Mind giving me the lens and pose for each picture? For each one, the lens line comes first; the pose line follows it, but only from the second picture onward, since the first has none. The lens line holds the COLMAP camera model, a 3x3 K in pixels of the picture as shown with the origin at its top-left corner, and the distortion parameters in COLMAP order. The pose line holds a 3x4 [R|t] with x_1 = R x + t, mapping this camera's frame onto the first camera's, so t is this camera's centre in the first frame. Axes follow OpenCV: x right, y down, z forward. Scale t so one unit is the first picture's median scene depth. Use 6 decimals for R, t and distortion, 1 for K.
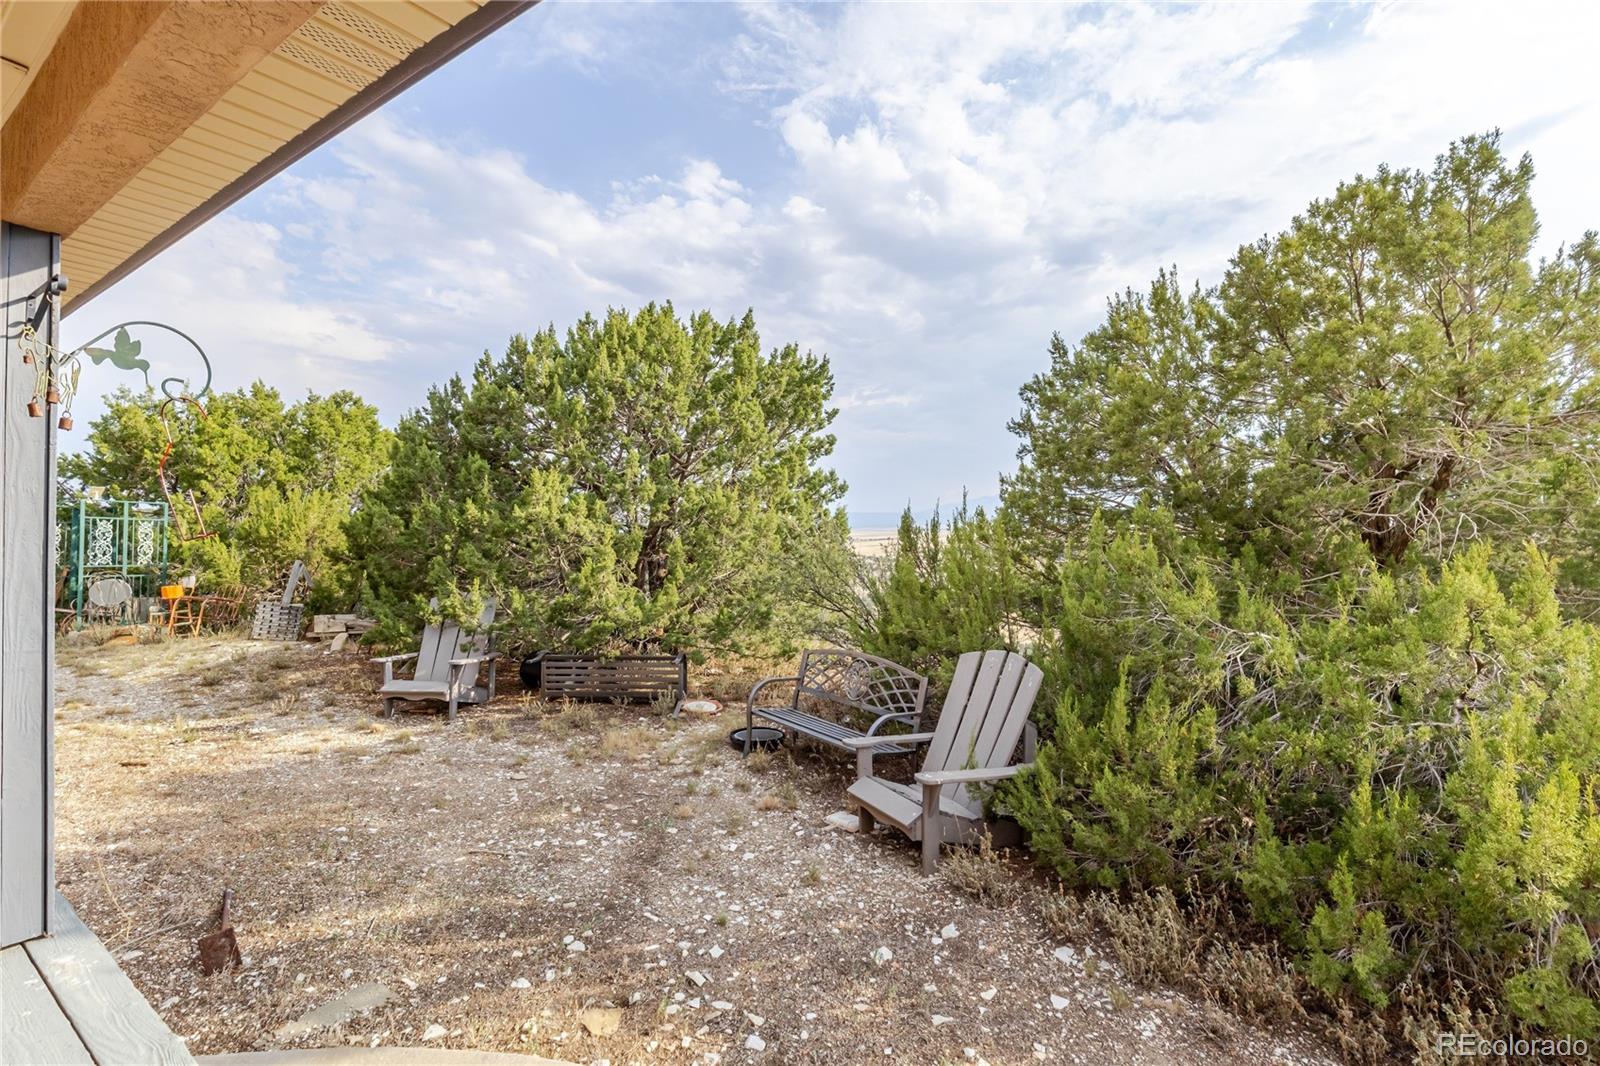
lens RADIAL K [[731.0, 0, 788.3], [0, 731.0, 522.2], [0, 0, 1]] dist [-0.000133, 0.000453]
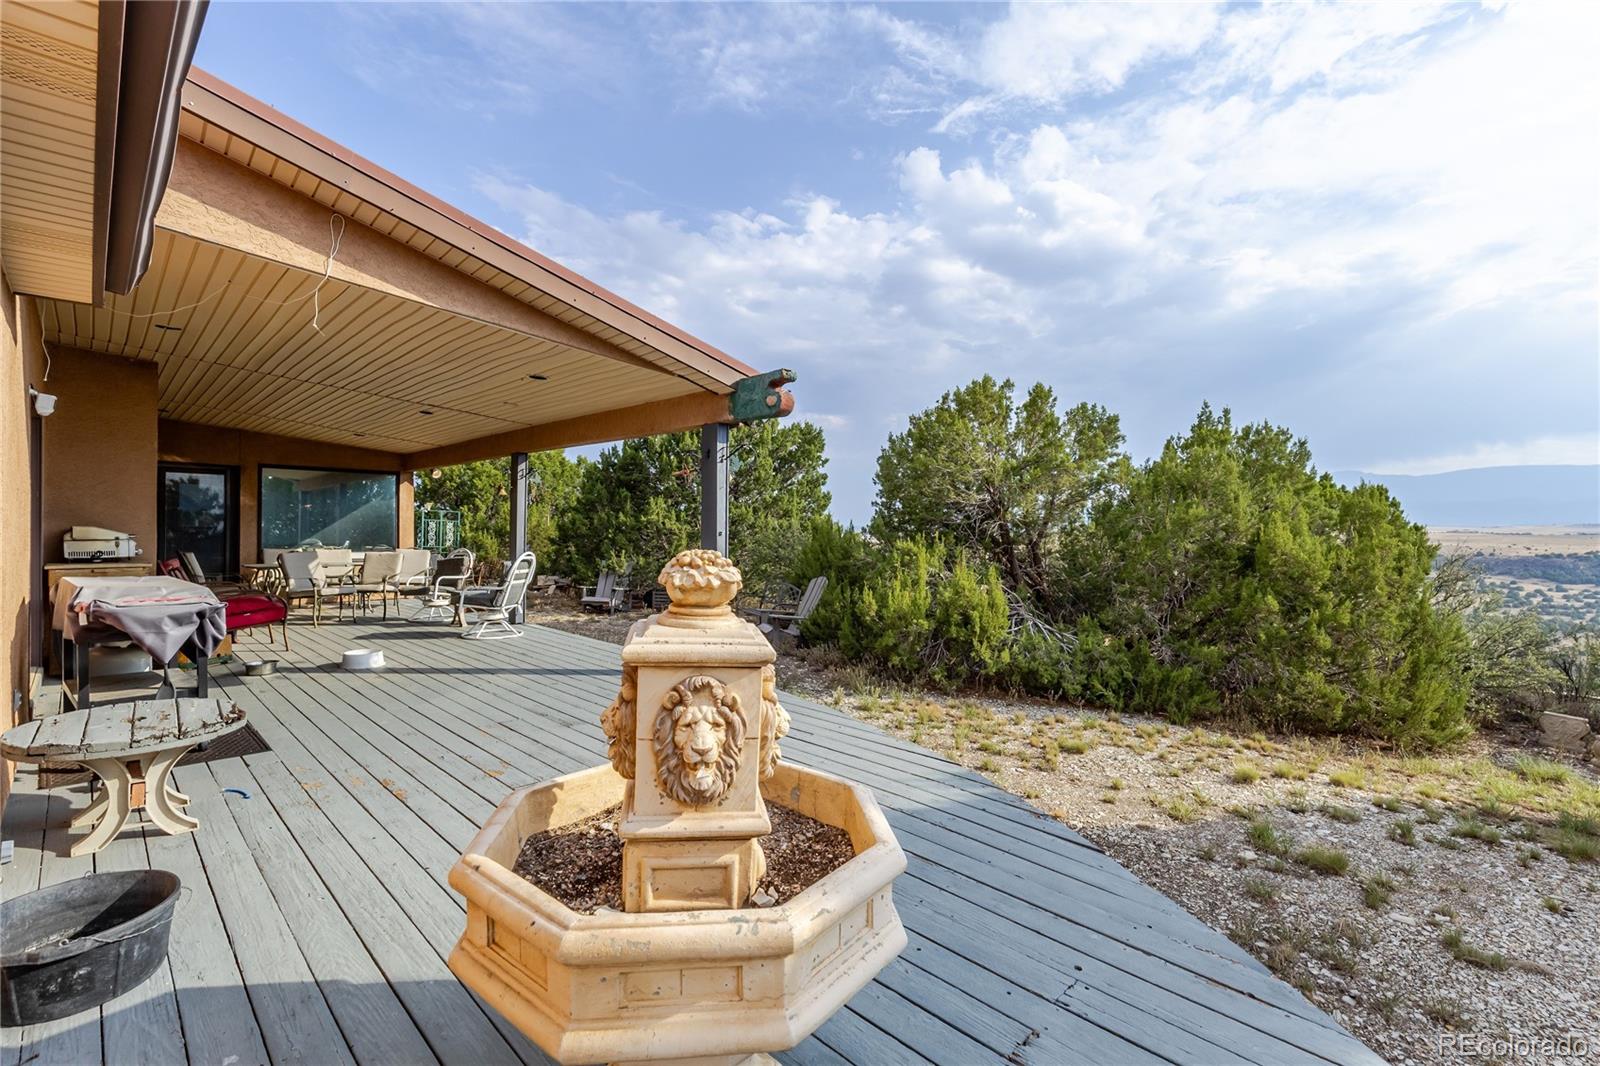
lens RADIAL K [[731.0, 0, 810.1], [0, 731.0, 533.2], [0, 0, 1]] dist [-0.000133, 0.000453]
pose [[0.986803, 0.009453, -0.161648, 0.340608], [-0.008192, 0.999931, 0.008463, 0.005098], [0.161717, -0.007027, 0.986812, -0.758978]]
